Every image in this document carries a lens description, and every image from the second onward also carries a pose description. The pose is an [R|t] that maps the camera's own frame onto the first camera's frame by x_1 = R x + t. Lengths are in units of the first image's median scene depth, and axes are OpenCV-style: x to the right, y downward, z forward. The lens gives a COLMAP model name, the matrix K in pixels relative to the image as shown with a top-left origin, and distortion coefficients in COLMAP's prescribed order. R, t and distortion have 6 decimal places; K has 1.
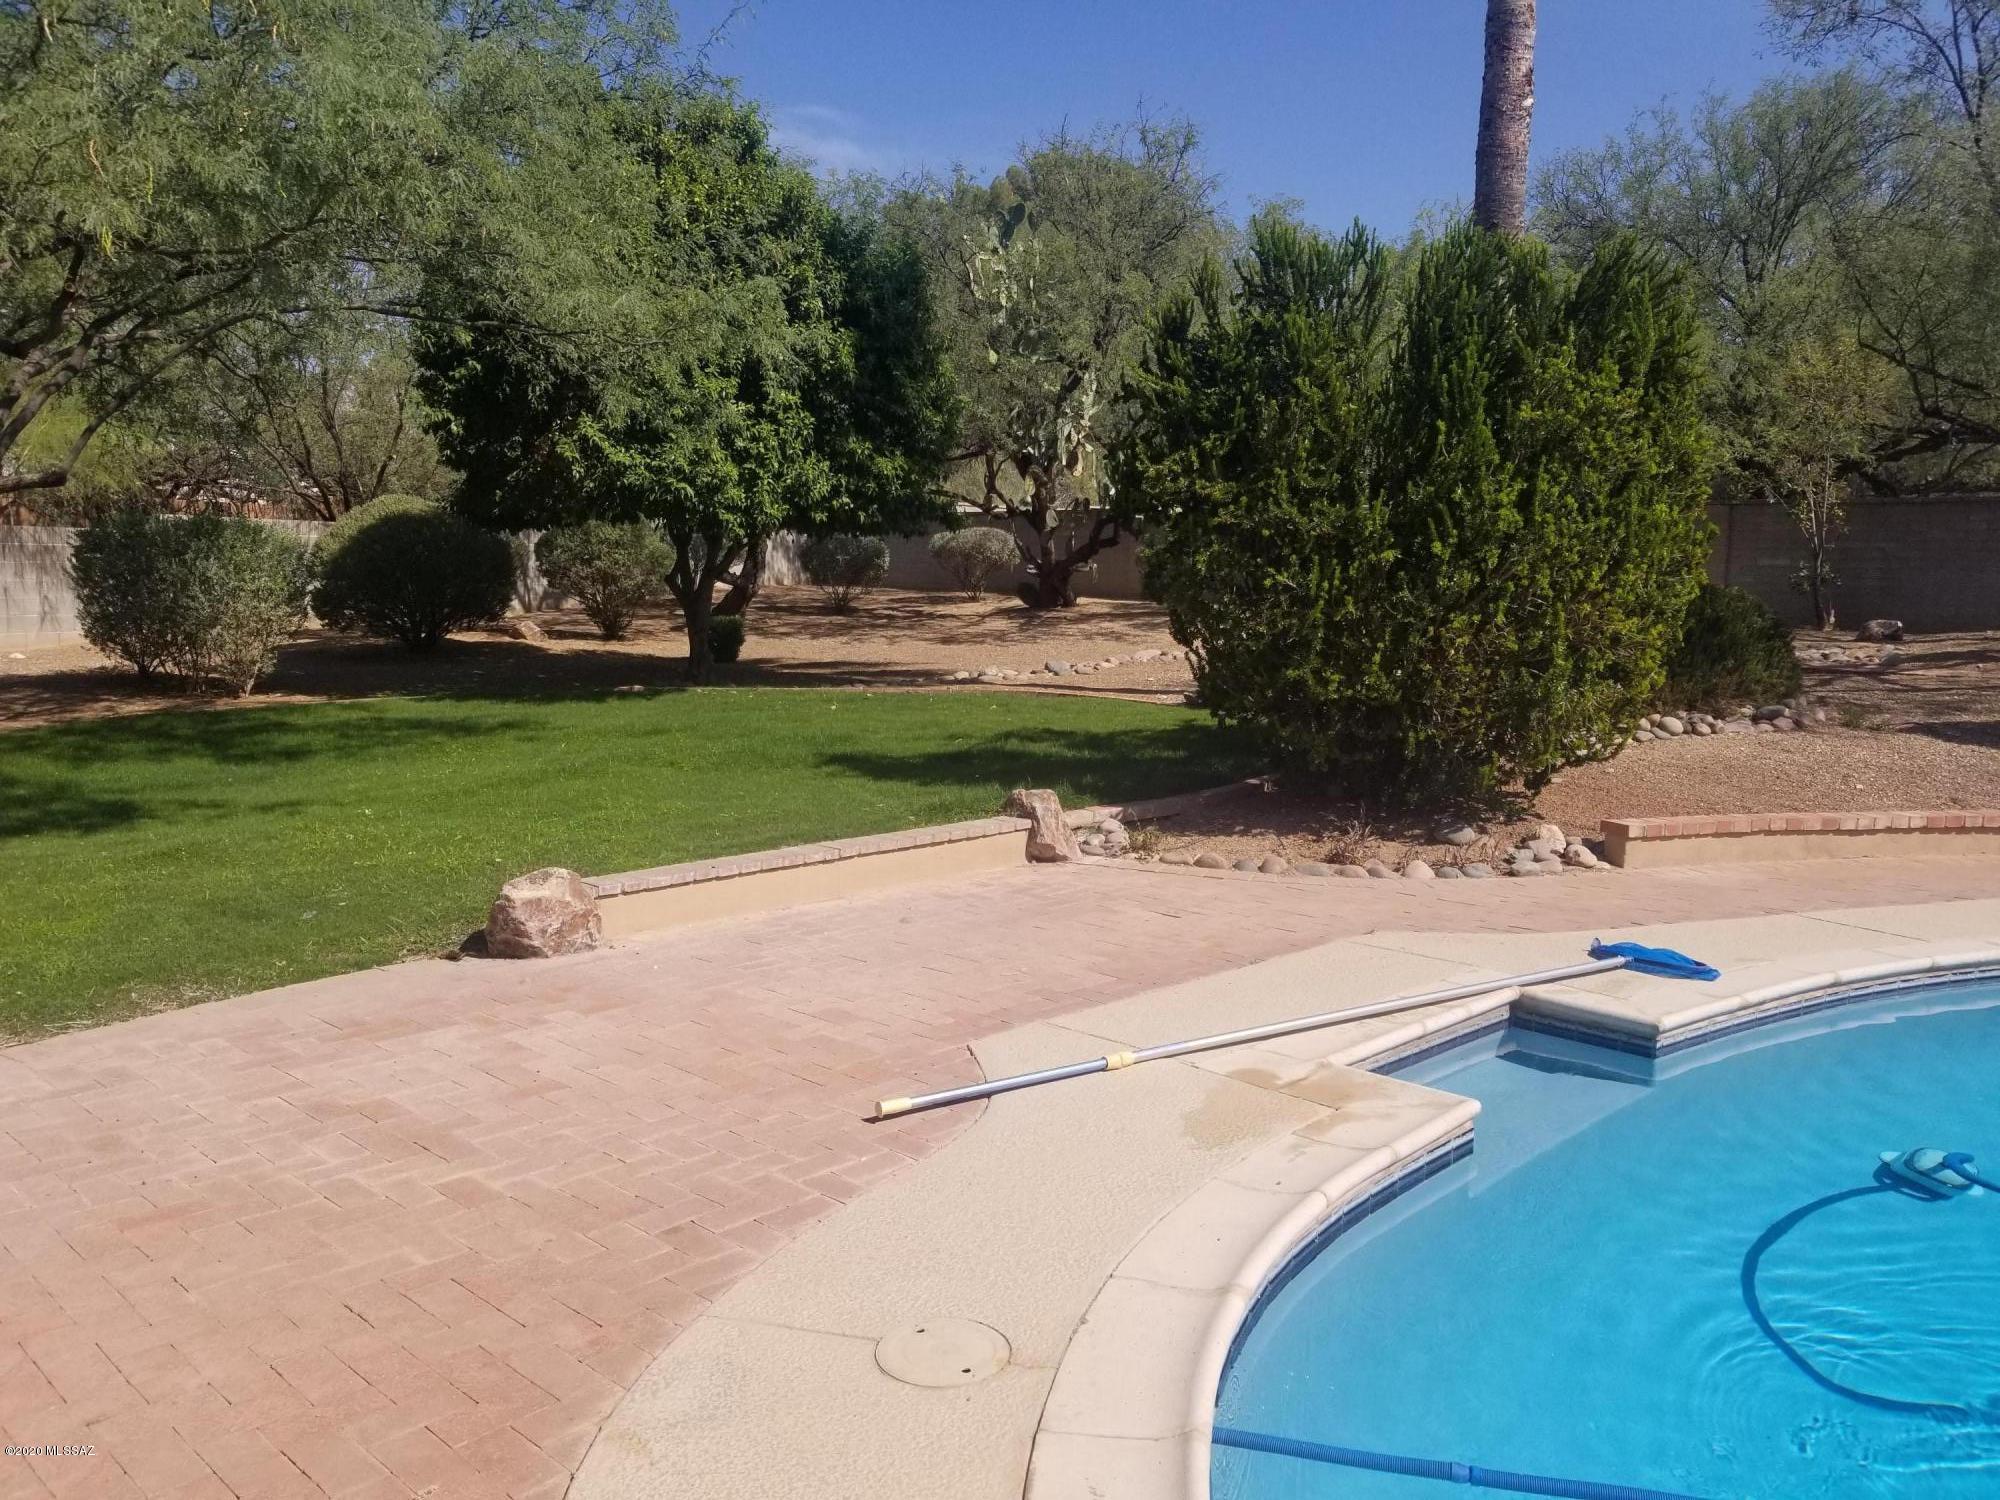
lens RADIAL K [[1519.2, 0, 1008.0], [0, 1519.2, 769.3], [0, 0, 1]] dist [0.042790, -0.079606]
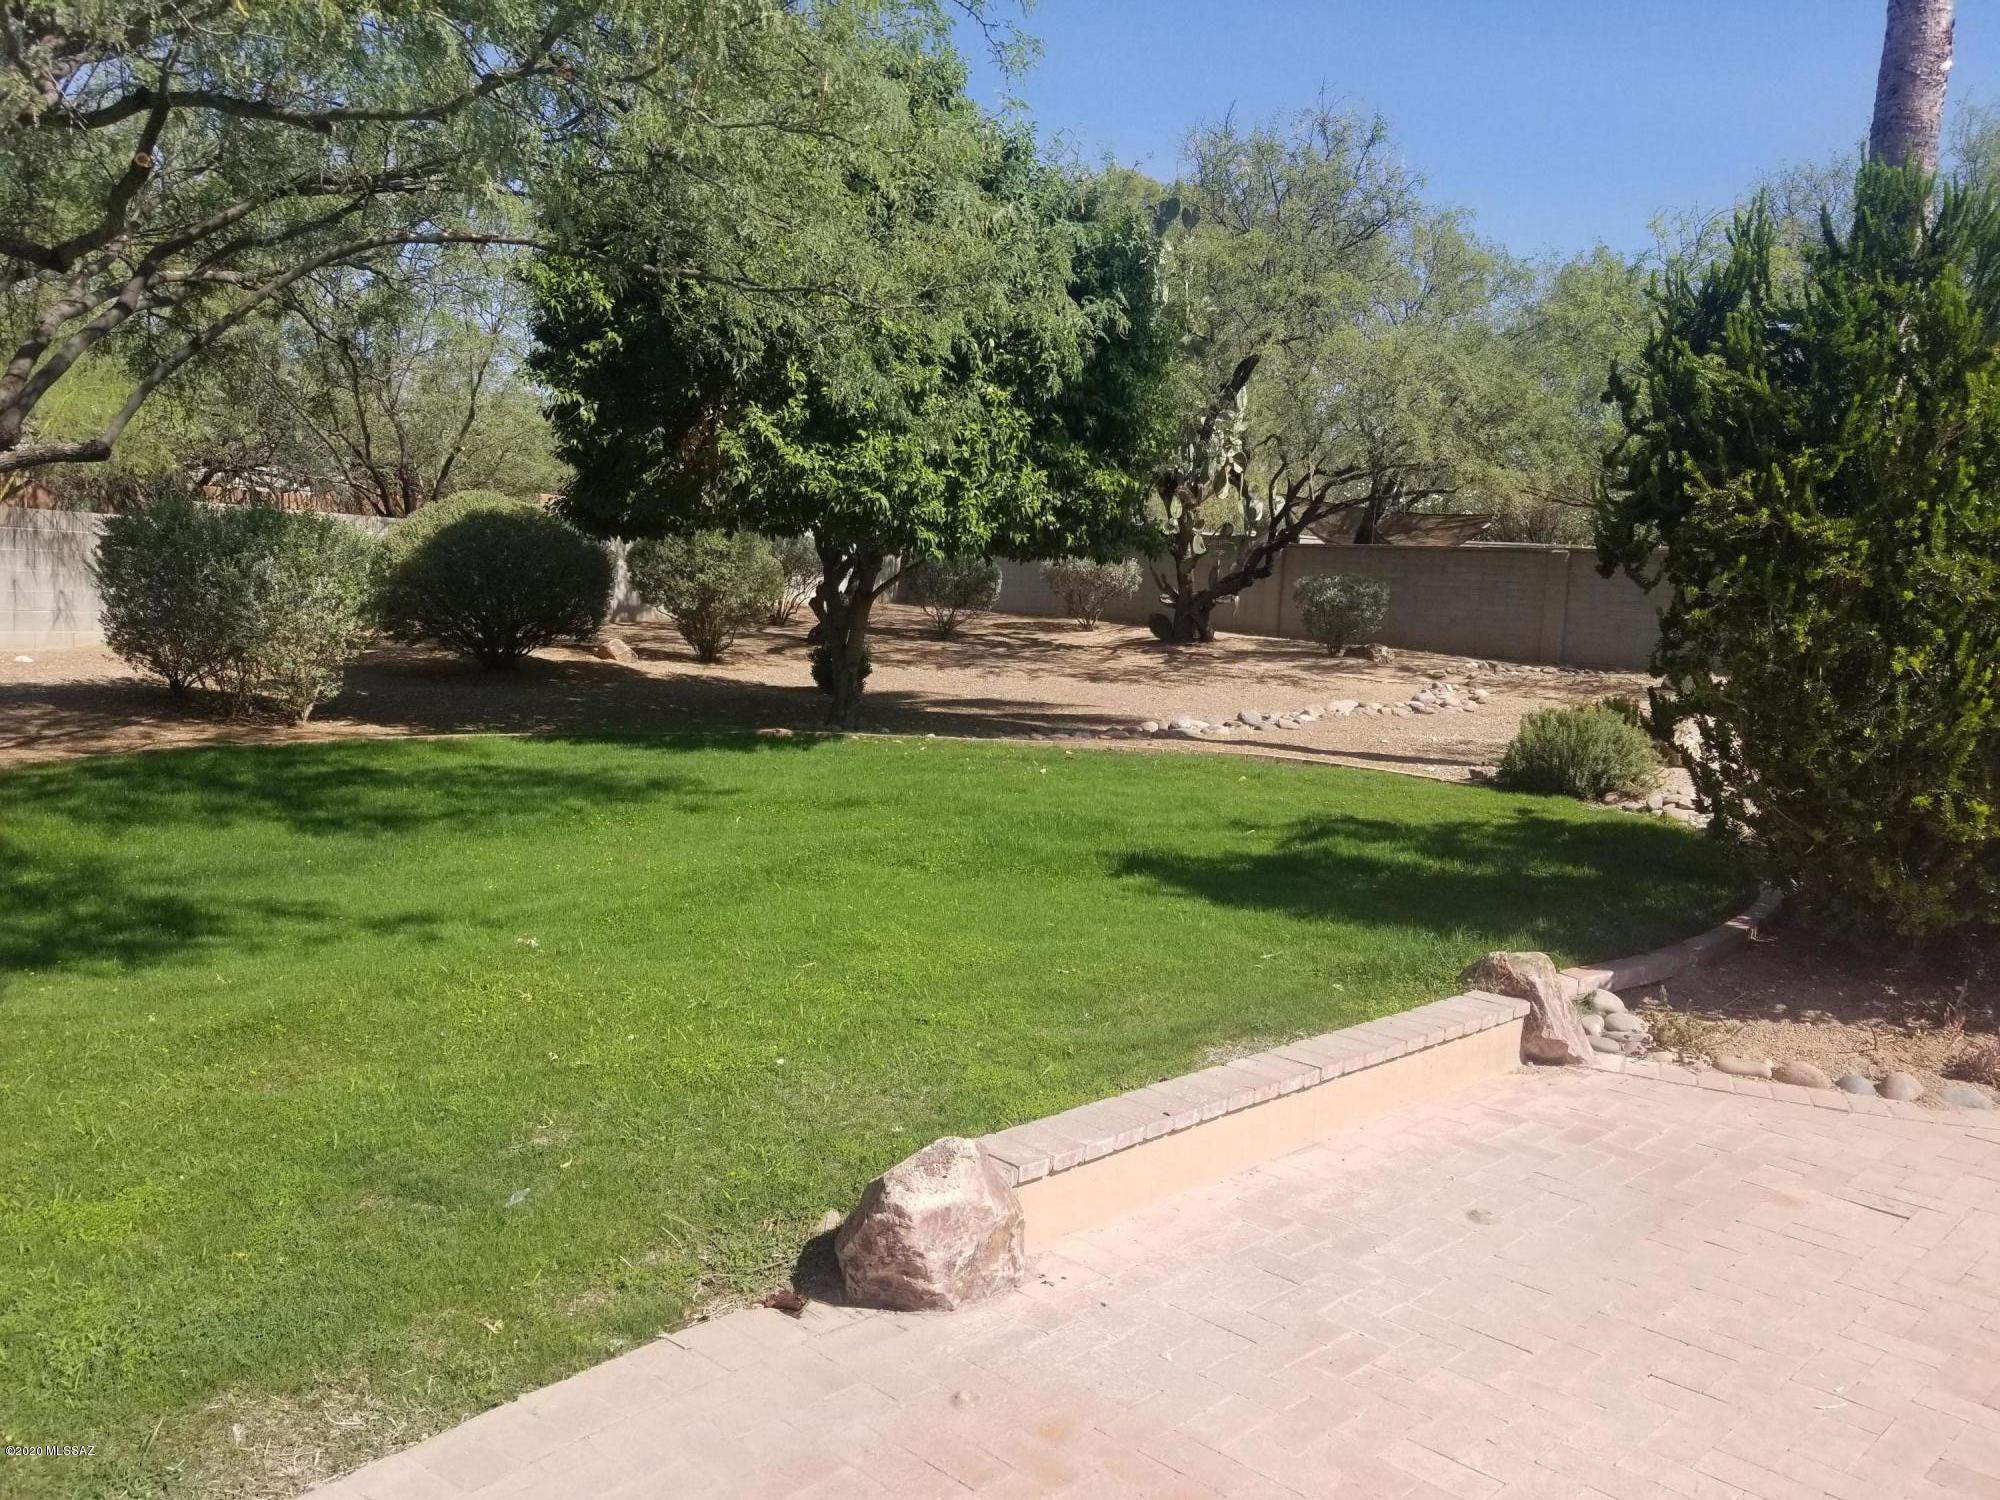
lens RADIAL K [[1519.2, 0, 1061.2], [0, 1519.2, 755.5], [0, 0, 1]] dist [0.042790, -0.079606]
pose [[0.999125, 0.034142, 0.024149, -0.121983], [-0.033624, 0.999203, -0.021516, -0.031141], [-0.024865, 0.020686, 0.999477, 0.180306]]
